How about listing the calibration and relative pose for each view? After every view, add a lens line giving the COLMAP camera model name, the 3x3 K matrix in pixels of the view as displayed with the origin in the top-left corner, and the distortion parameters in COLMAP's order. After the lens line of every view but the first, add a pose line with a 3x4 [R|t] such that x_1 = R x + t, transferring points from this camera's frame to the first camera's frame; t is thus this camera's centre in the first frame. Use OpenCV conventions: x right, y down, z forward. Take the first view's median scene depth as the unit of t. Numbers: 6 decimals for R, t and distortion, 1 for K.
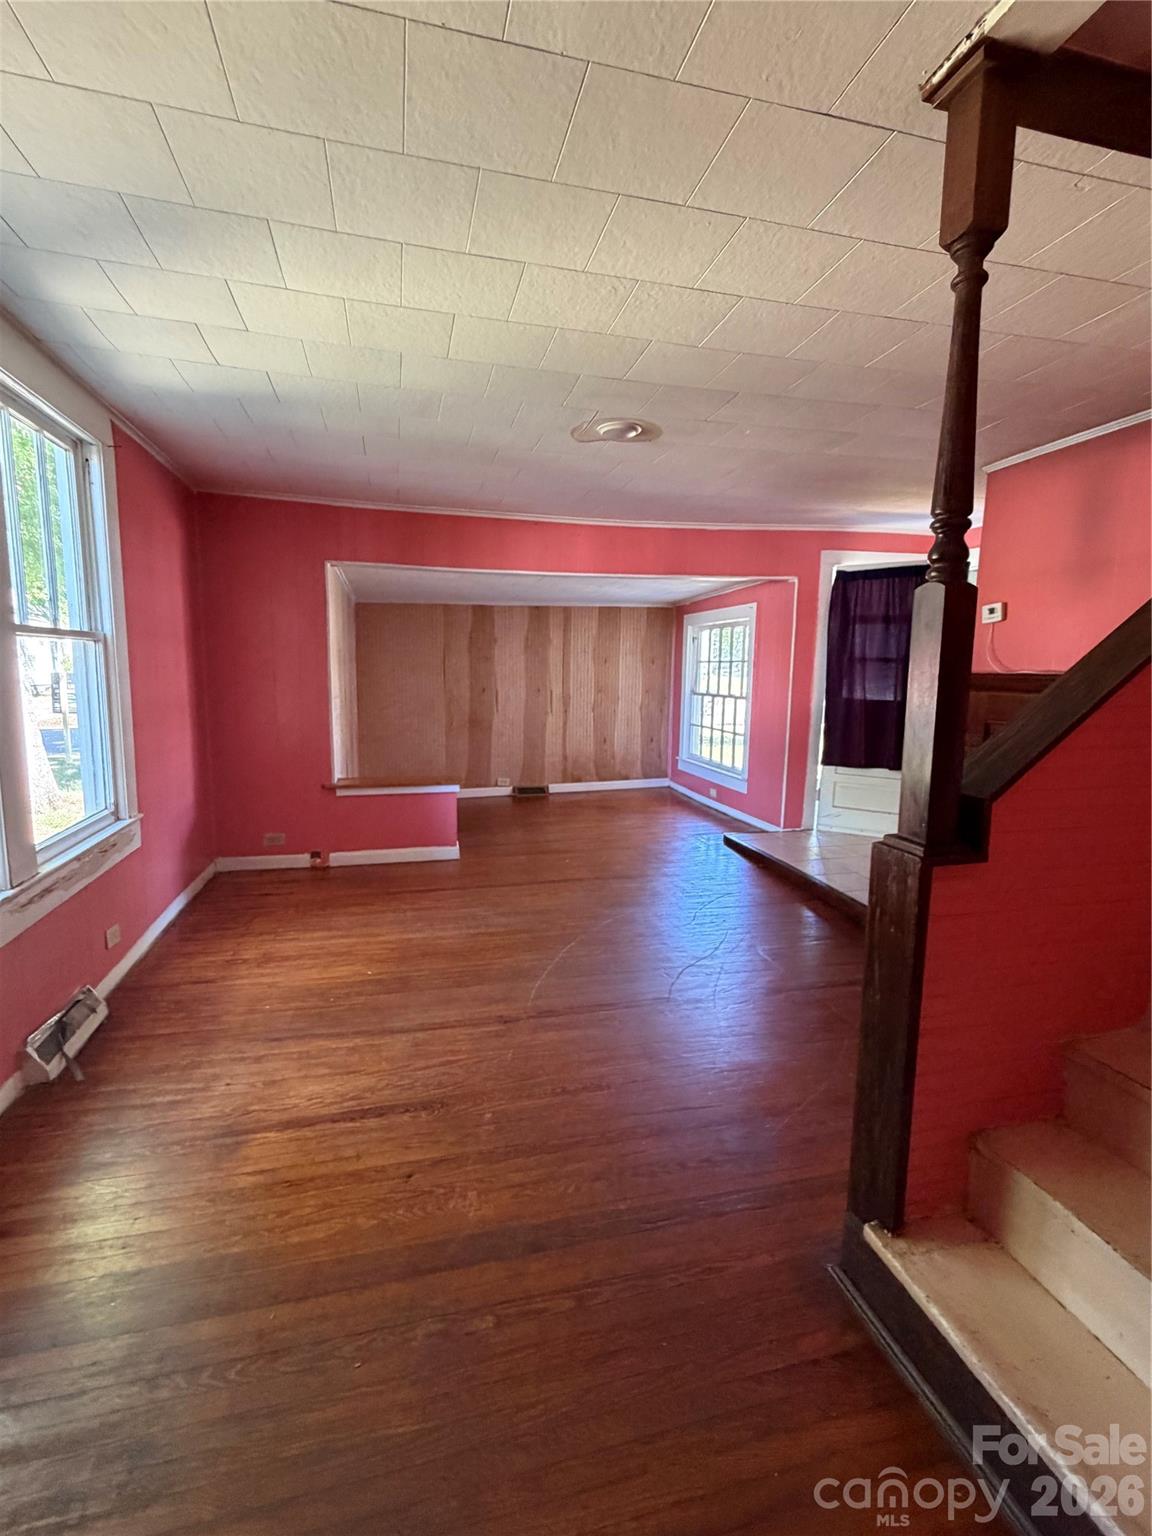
lens RADIAL K [[712.0, 0, 576.1], [0, 712.0, 769.4], [0, 0, 1]] dist [0.000326, 0.000215]
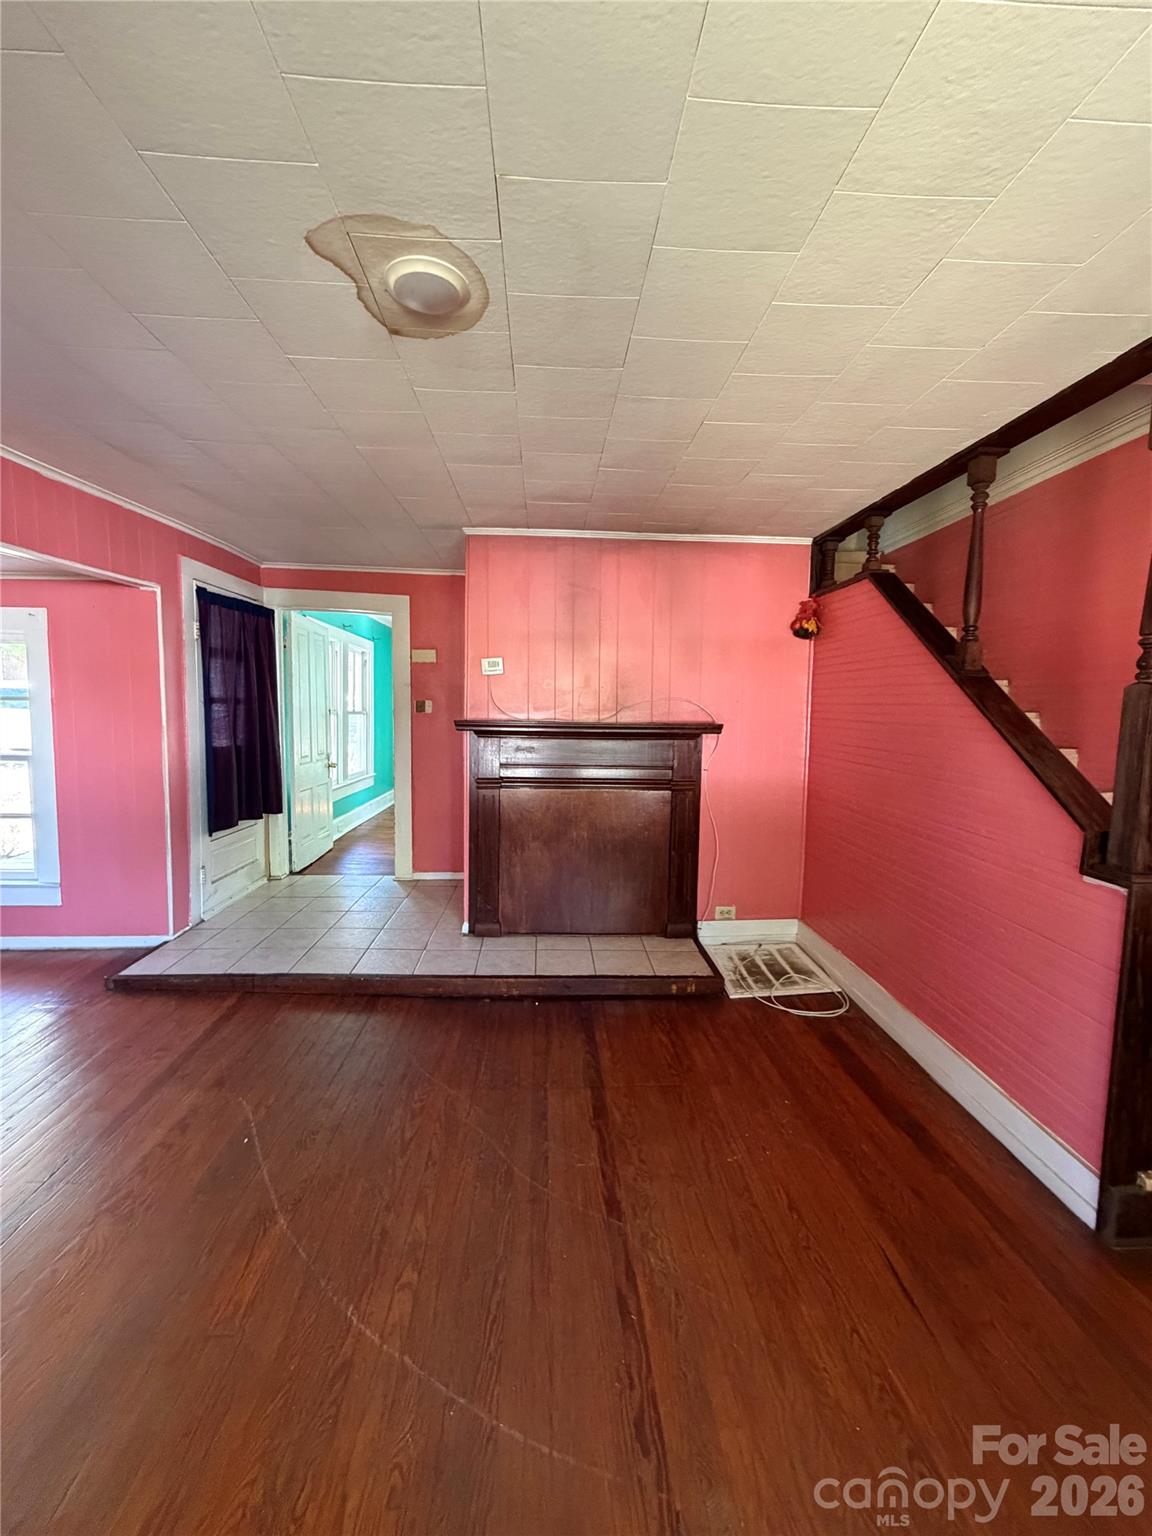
lens RADIAL K [[609.2, 0, 577.2], [0, 609.2, 764.7], [0, 0, 1]] dist [0.003329, 0.000130]
pose [[0.197621, -0.099402, 0.975226, -0.160870], [0.124129, 0.989375, 0.075691, -0.061845], [-0.972388, 0.106096, 0.207860, 0.346208]]
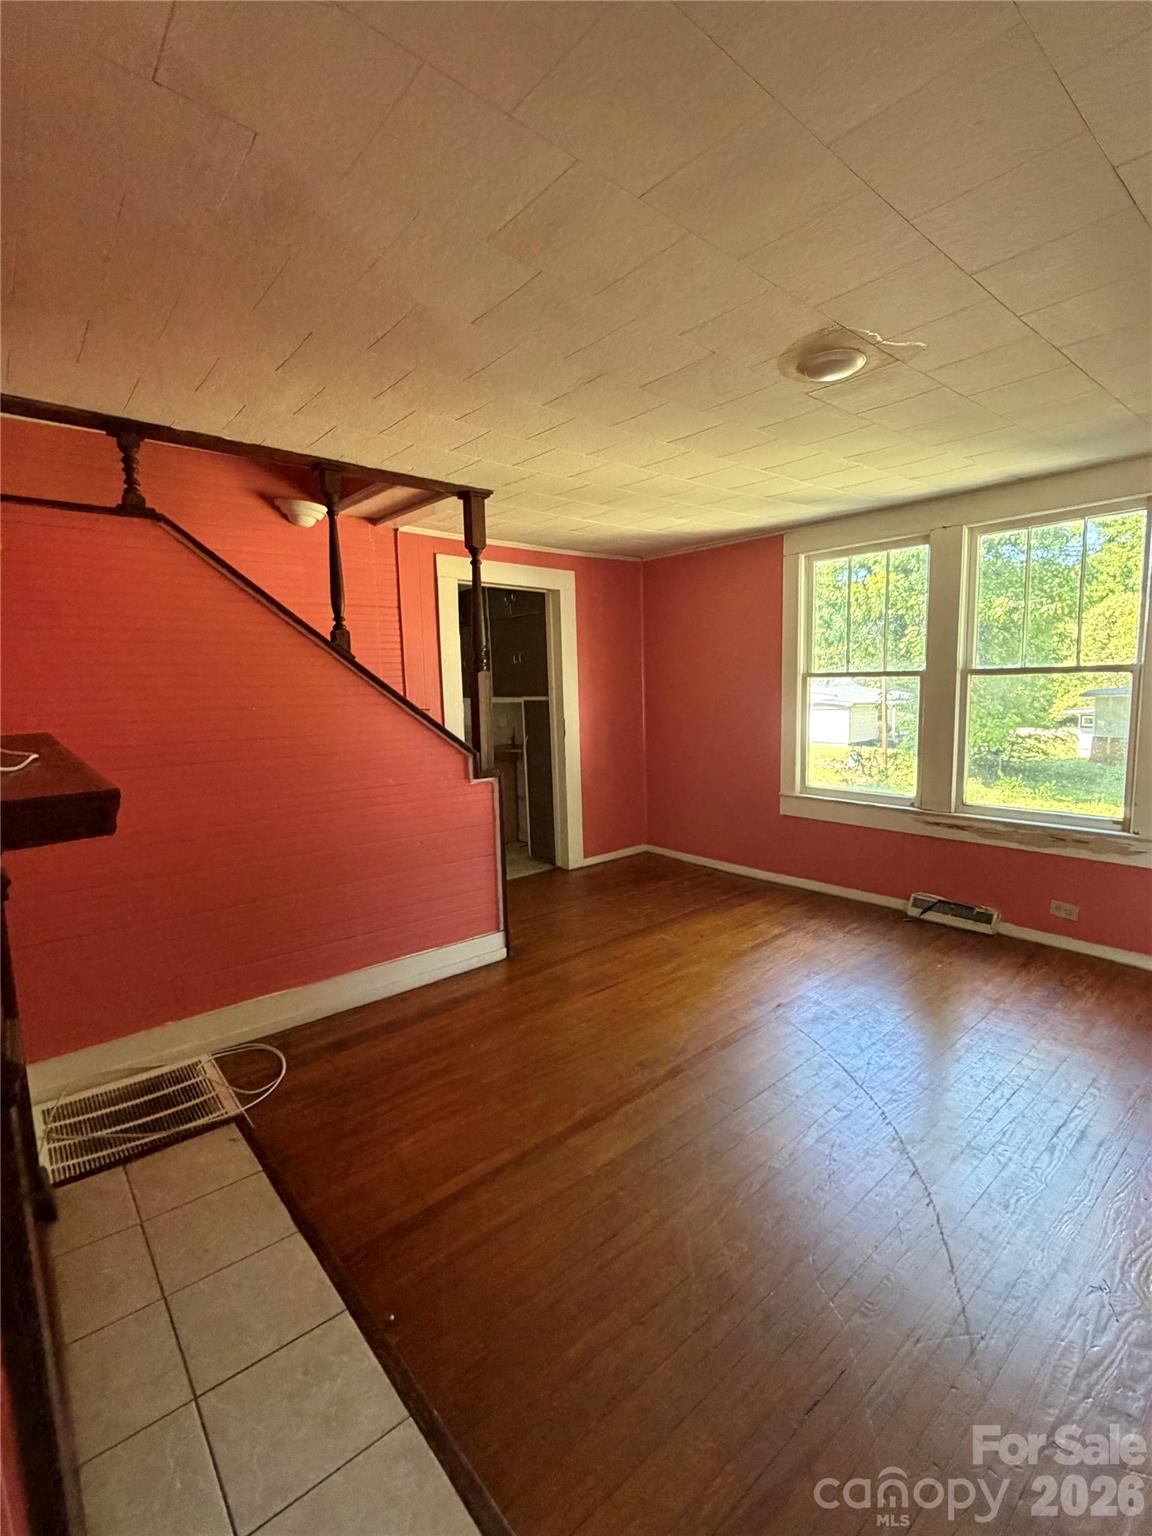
lens RADIAL K [[712.0, 0, 577.3], [0, 712.0, 764.7], [0, 0, 1]] dist [0.000326, 0.000215]
pose [[-0.899544, 0.062911, -0.432276, 0.252021], [-0.048180, 0.969249, 0.241318, -0.107901], [0.434165, 0.237903, -0.868852, 0.658908]]
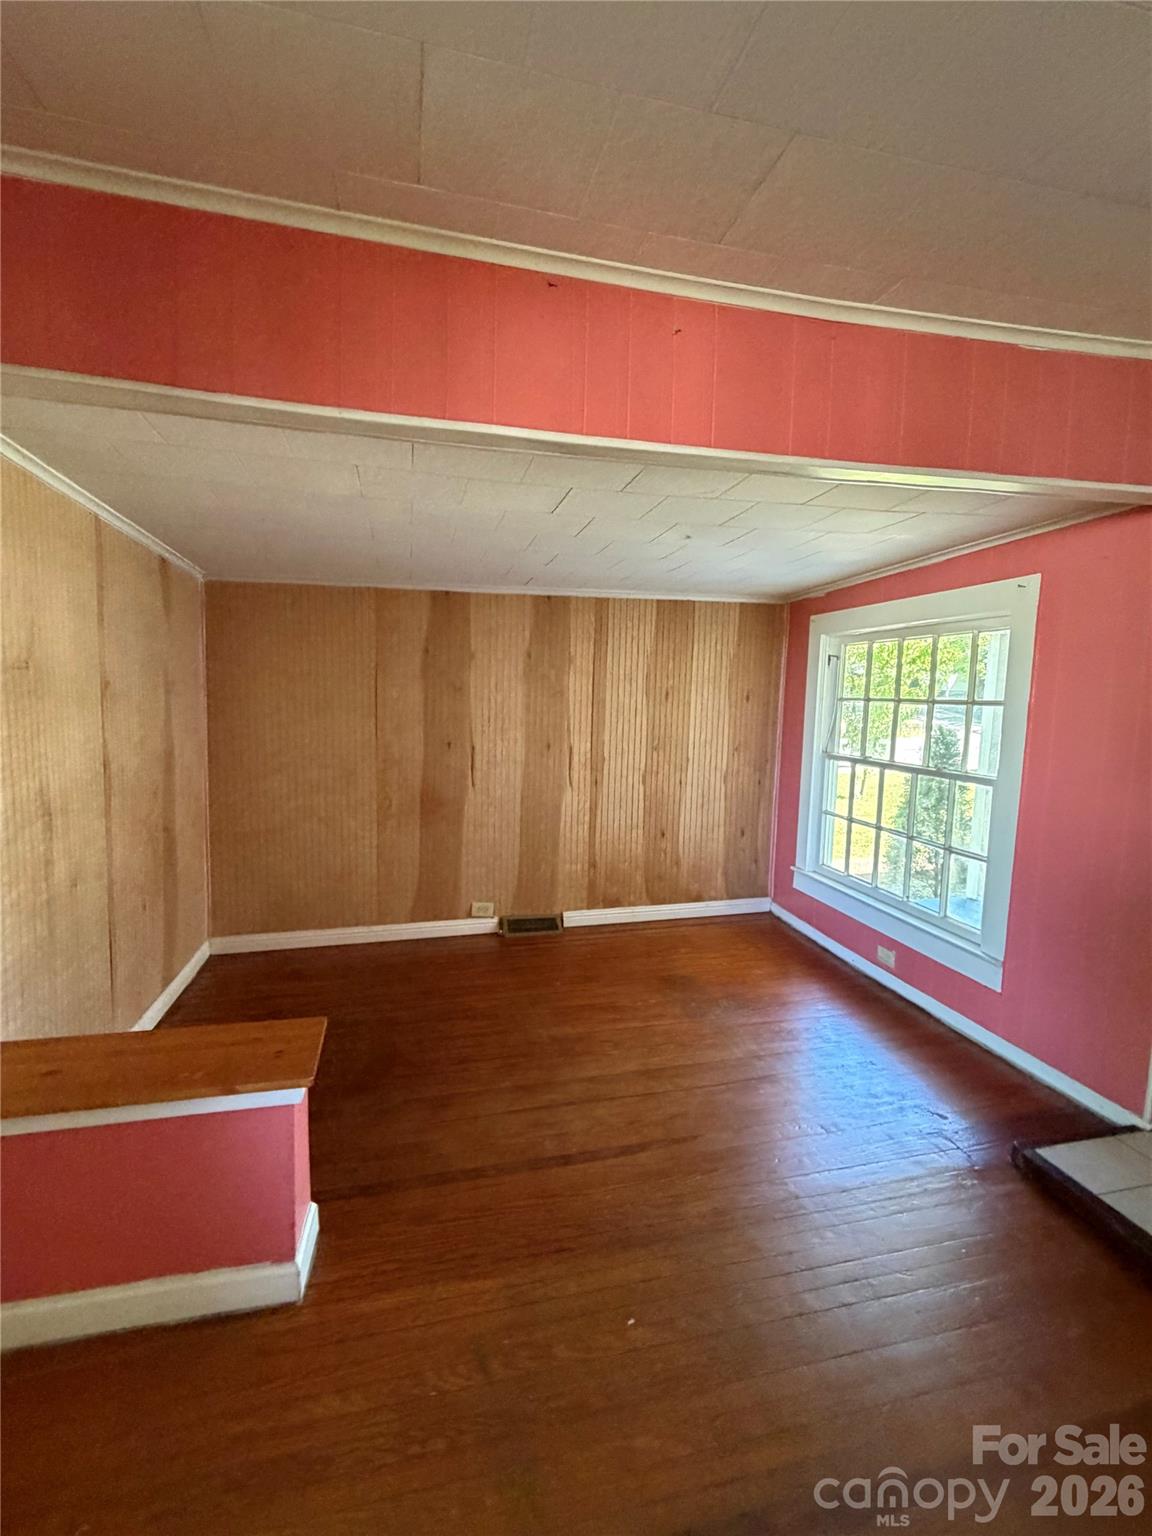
lens RADIAL K [[712.0, 0, 580.1], [0, 712.0, 761.6], [0, 0, 1]] dist [0.000326, 0.000215]
pose [[0.999922, 0.012467, 0.000892, -0.028161], [-0.012408, 0.998697, -0.049509, -0.072231], [-0.001508, 0.049495, 0.998773, 0.443960]]
